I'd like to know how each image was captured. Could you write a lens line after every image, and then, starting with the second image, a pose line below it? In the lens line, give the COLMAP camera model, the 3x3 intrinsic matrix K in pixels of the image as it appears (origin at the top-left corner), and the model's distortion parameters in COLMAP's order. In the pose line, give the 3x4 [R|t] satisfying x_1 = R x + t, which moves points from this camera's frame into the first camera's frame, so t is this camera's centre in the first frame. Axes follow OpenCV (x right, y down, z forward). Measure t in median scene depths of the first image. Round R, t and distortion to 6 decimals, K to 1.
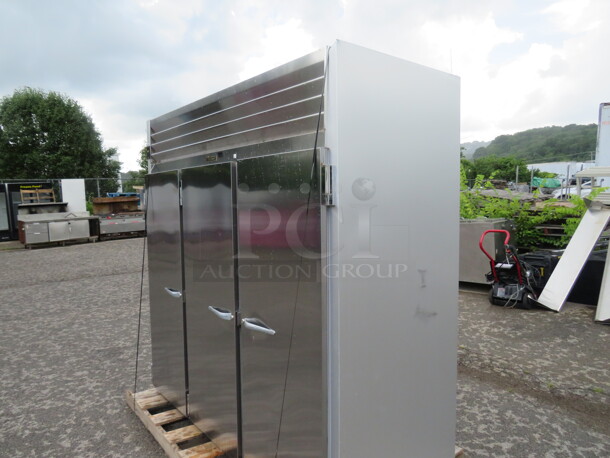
lens RADIAL K [[436.4, 0, 306.2], [0, 436.4, 231.1], [0, 0, 1]] dist [-0.024670, -0.004380]
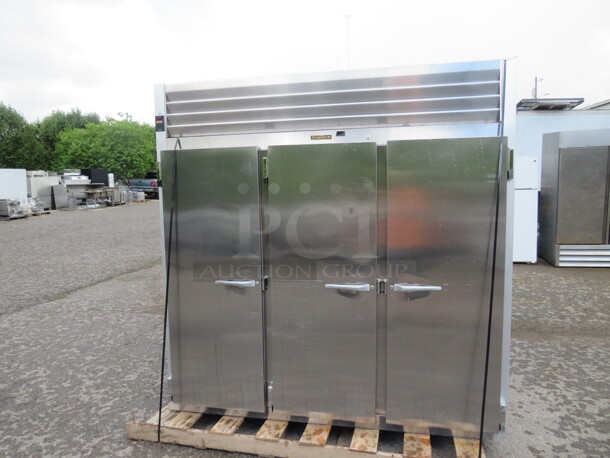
lens RADIAL K [[436.4, 0, 305.2], [0, 436.4, 228.6], [0, 0, 1]] dist [-0.024670, -0.004380]
pose [[0.779304, -0.063826, 0.623387, -0.481803], [0.057516, 0.997886, 0.030268, 0.006037], [-0.624000, 0.012266, 0.781328, 0.132366]]
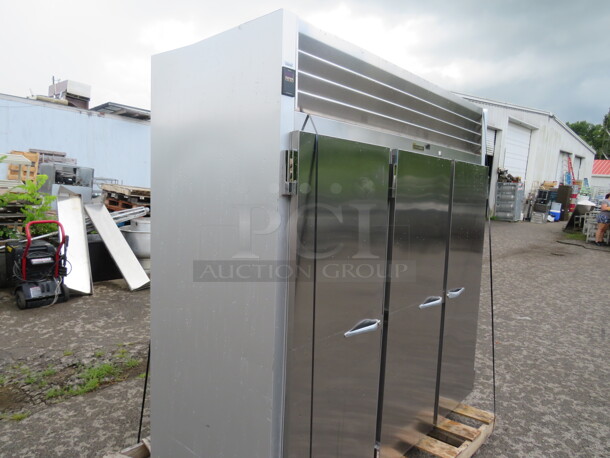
lens RADIAL K [[436.4, 0, 304.2], [0, 436.4, 228.6], [0, 0, 1]] dist [-0.024670, -0.004380]
pose [[-0.173139, -0.076985, 0.981884, -0.596893], [0.042113, 0.995450, 0.085475, -0.044769], [-0.983997, 0.056149, -0.169109, 0.755961]]
